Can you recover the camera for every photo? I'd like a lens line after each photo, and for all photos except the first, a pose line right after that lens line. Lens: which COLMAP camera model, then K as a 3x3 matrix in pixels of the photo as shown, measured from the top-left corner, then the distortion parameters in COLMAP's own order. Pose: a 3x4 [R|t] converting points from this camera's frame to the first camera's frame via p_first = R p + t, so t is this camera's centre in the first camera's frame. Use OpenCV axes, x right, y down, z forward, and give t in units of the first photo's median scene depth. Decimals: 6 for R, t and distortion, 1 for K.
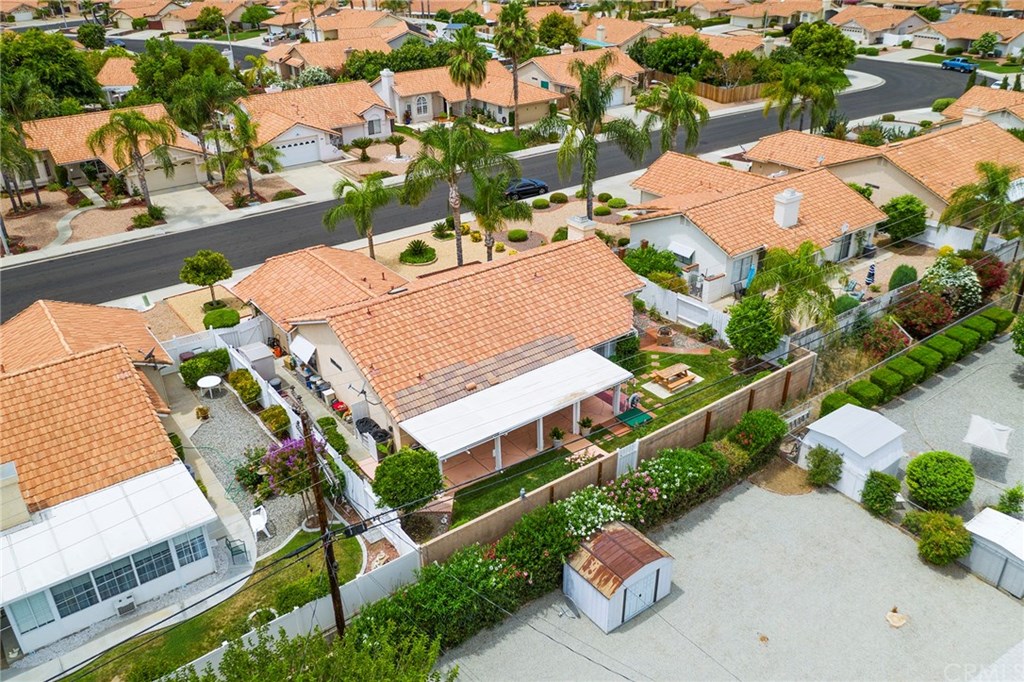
lens RADIAL K [[803.0, 0, 512.0], [0, 803.0, 341.0], [0, 0, 1]] dist [-0.004821, -0.001515]
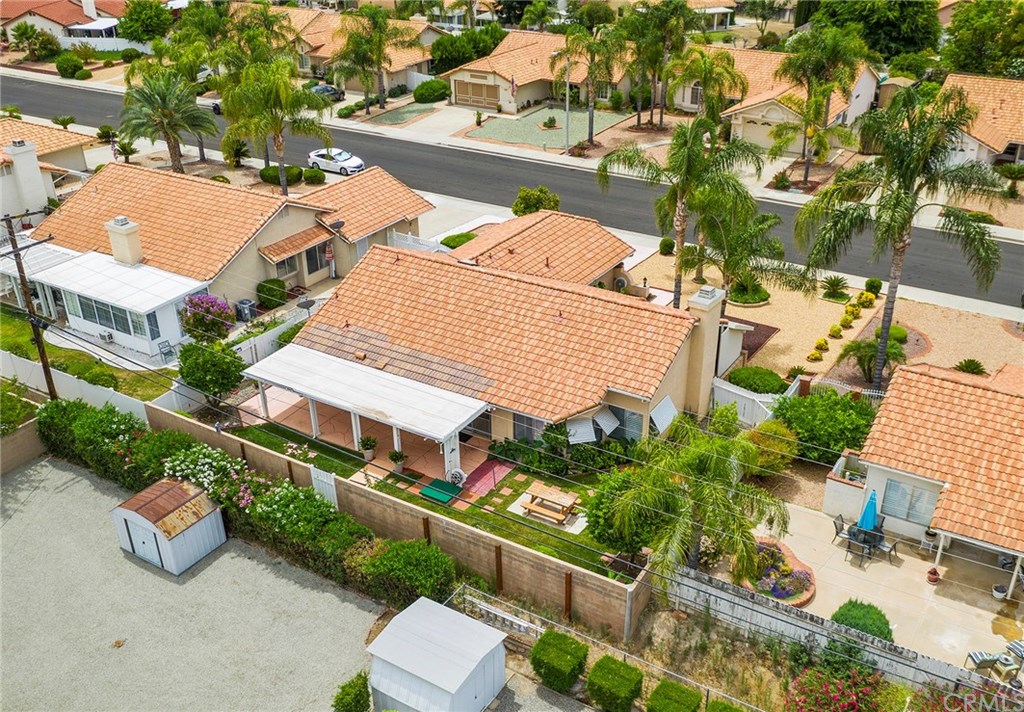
lens RADIAL K [[1006.2, 0, 512.0], [0, 1006.2, 356.0], [0, 0, 1]] dist [-0.005557, -0.002329]
pose [[0.363037, 0.436230, -0.823351, 1.029298], [-0.430887, 0.862077, 0.266758, -0.350927], [0.826160, 0.257928, 0.500932, 0.548269]]
